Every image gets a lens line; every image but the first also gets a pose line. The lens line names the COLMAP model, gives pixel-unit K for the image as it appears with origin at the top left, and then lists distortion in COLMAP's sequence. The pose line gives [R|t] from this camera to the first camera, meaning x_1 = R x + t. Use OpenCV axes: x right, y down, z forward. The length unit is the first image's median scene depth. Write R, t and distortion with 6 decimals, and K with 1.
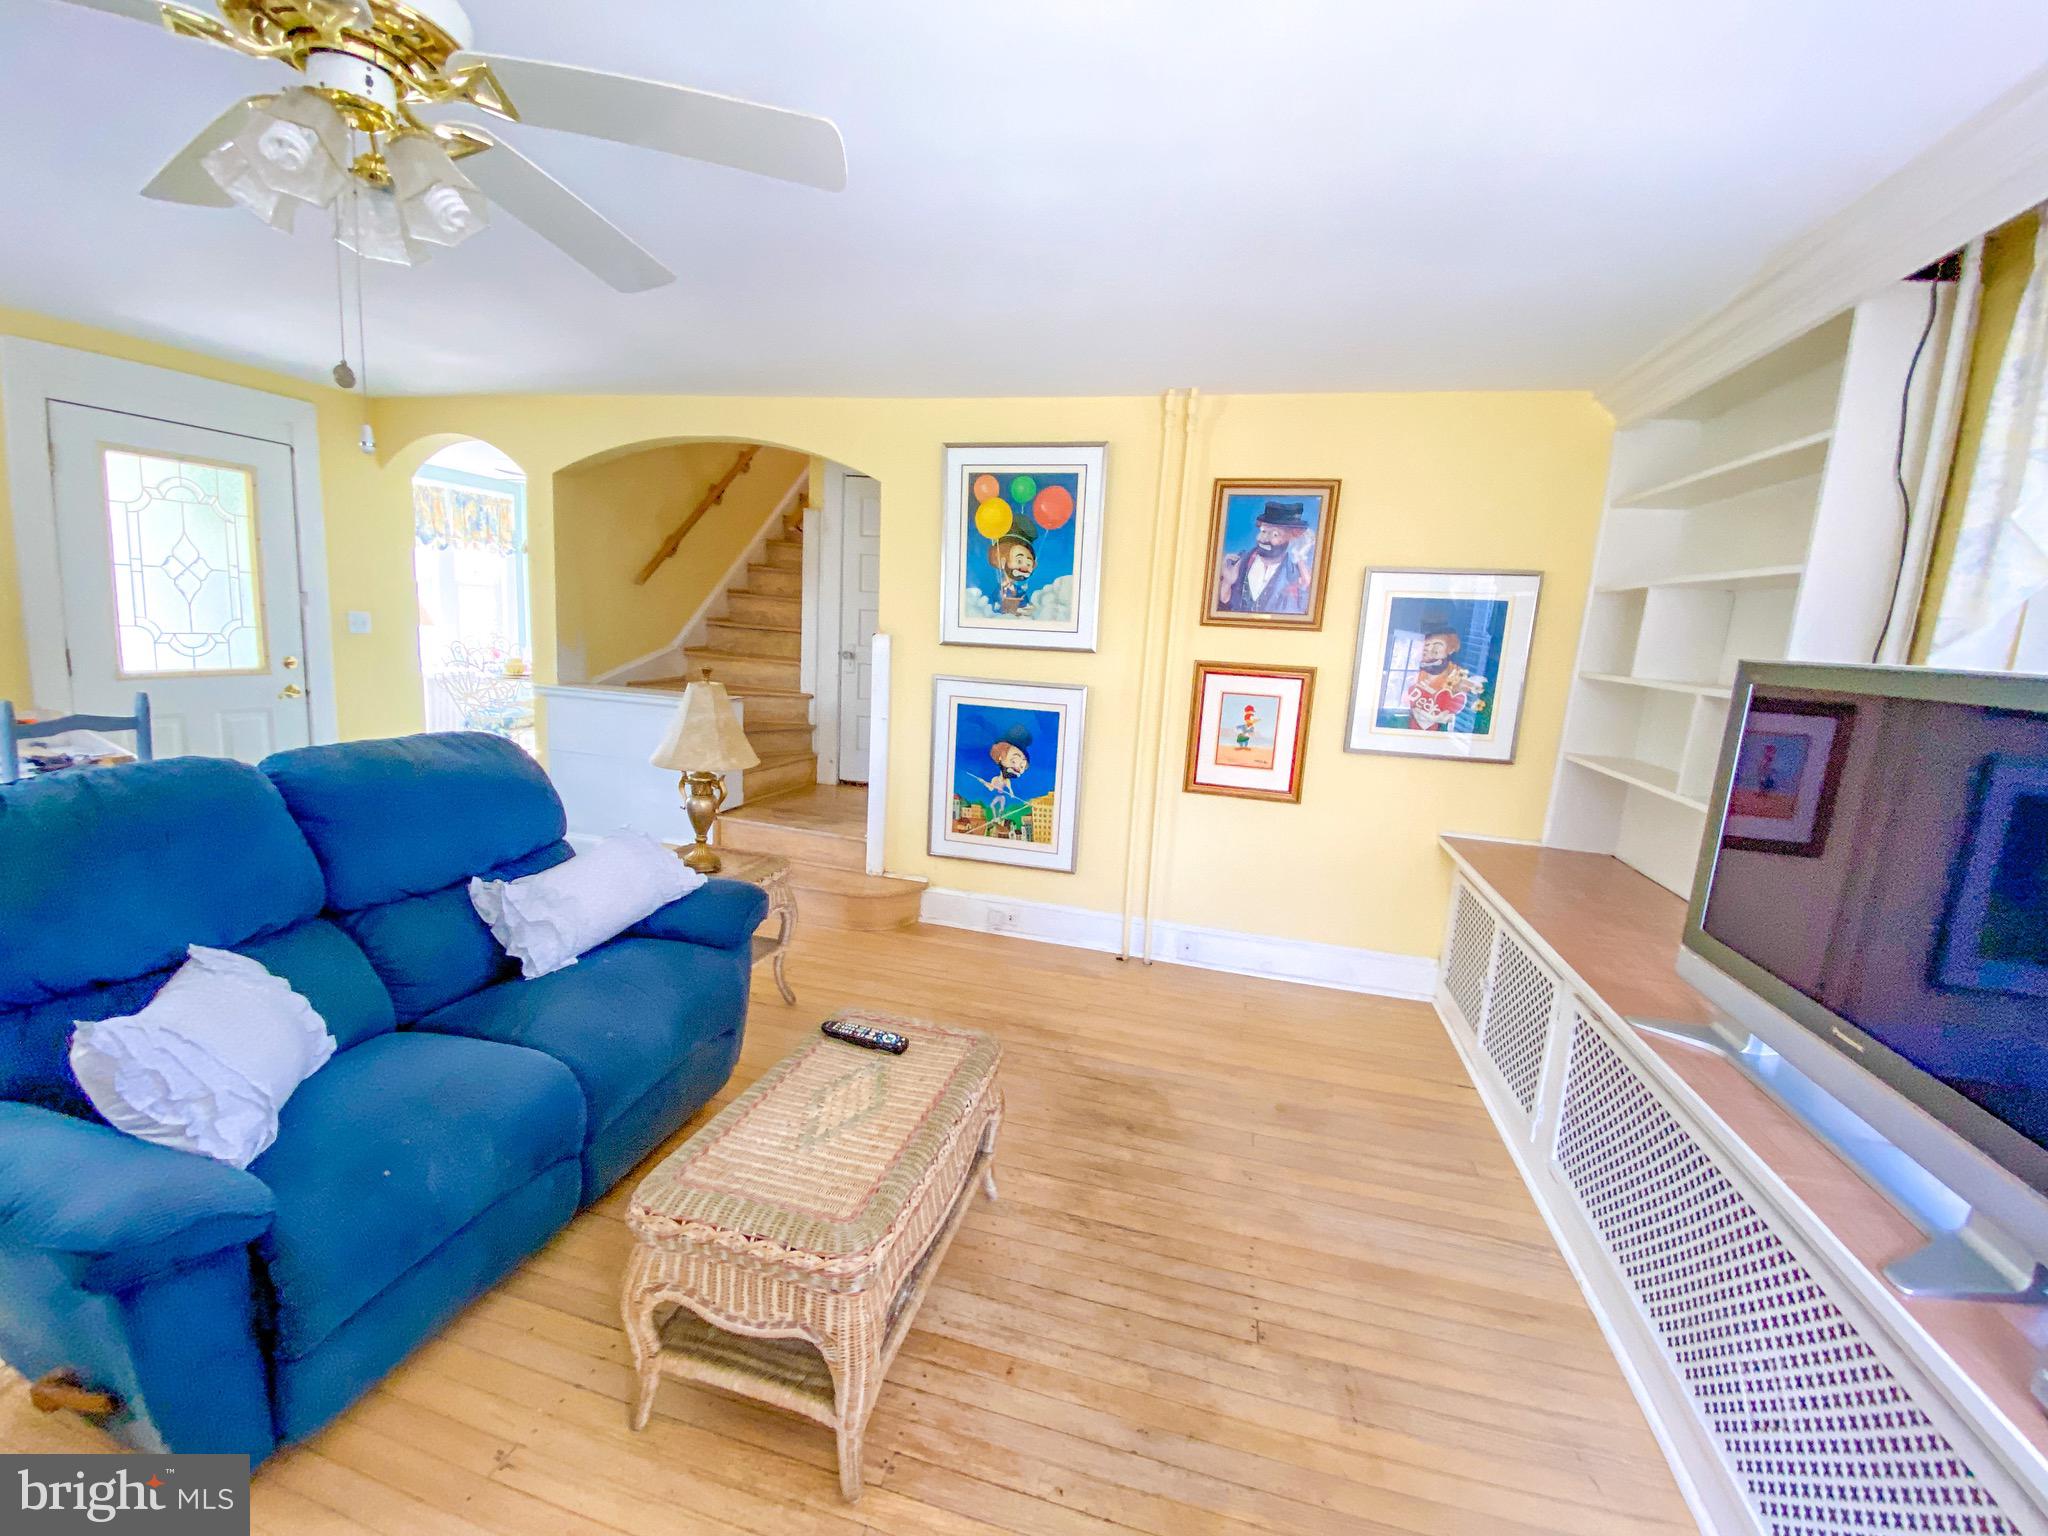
lens RADIAL K [[836.6, 0, 1019.5], [0, 836.6, 764.8], [0, 0, 1]] dist [-0.017239, -0.002139]
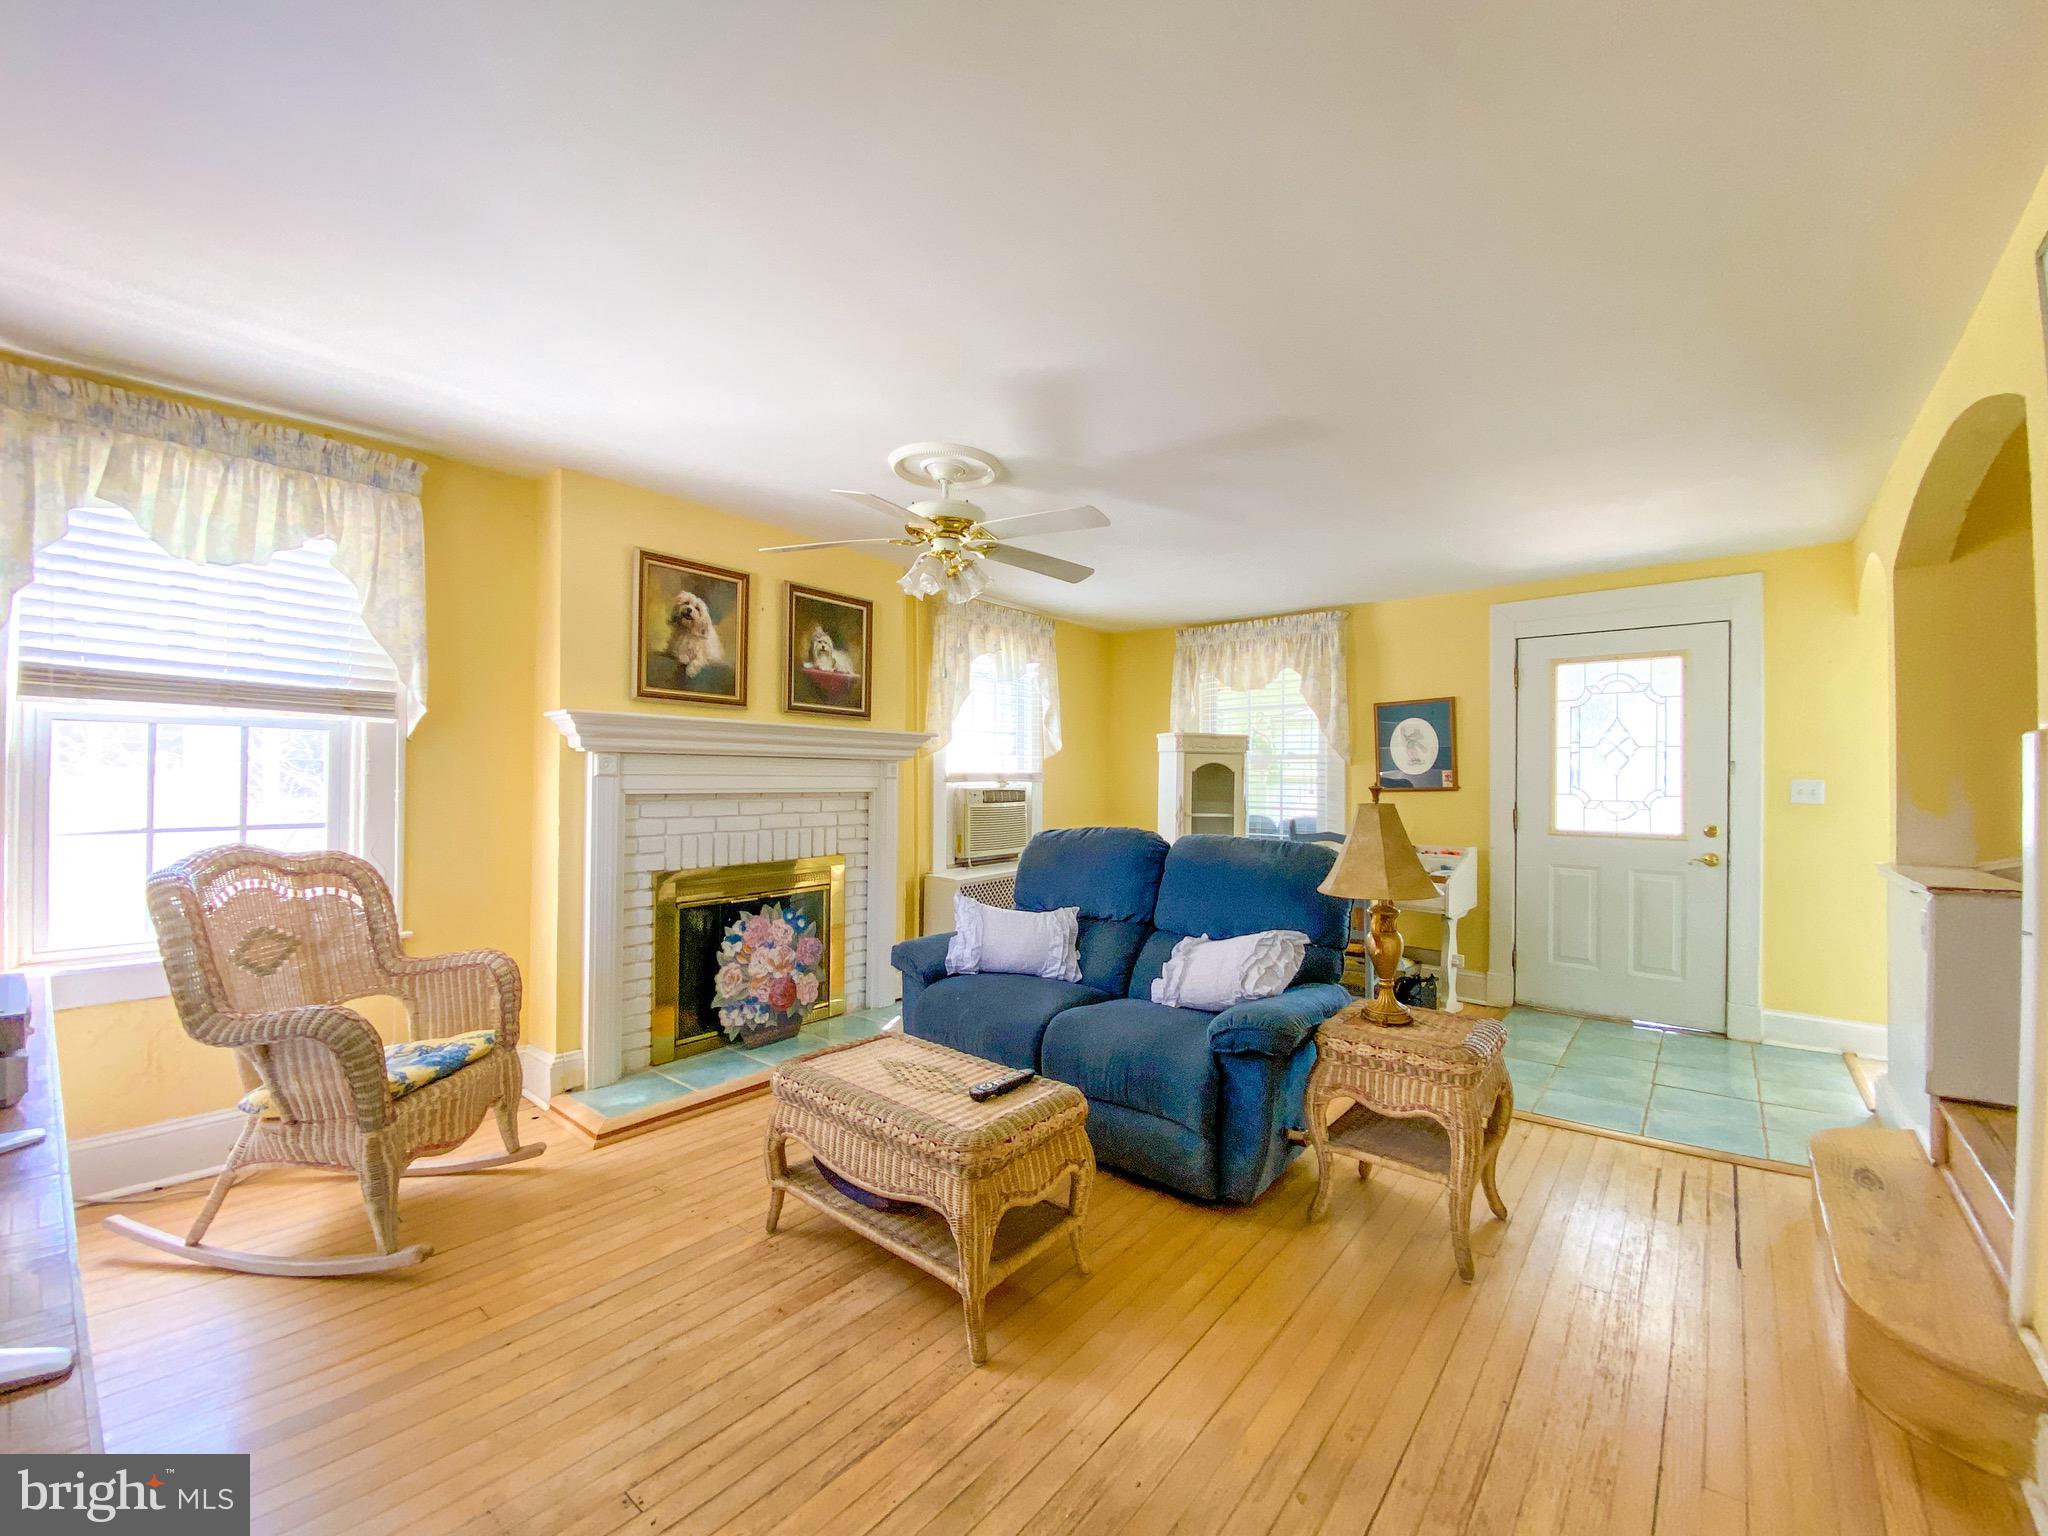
lens RADIAL K [[836.6, 0, 1027.7], [0, 836.6, 771.4], [0, 0, 1]] dist [-0.017239, -0.002139]
pose [[-0.420900, -0.074456, -0.904046, 0.479511], [-0.186155, 0.982504, 0.005751, -0.055487], [0.887801, 0.170713, -0.427396, 0.825757]]
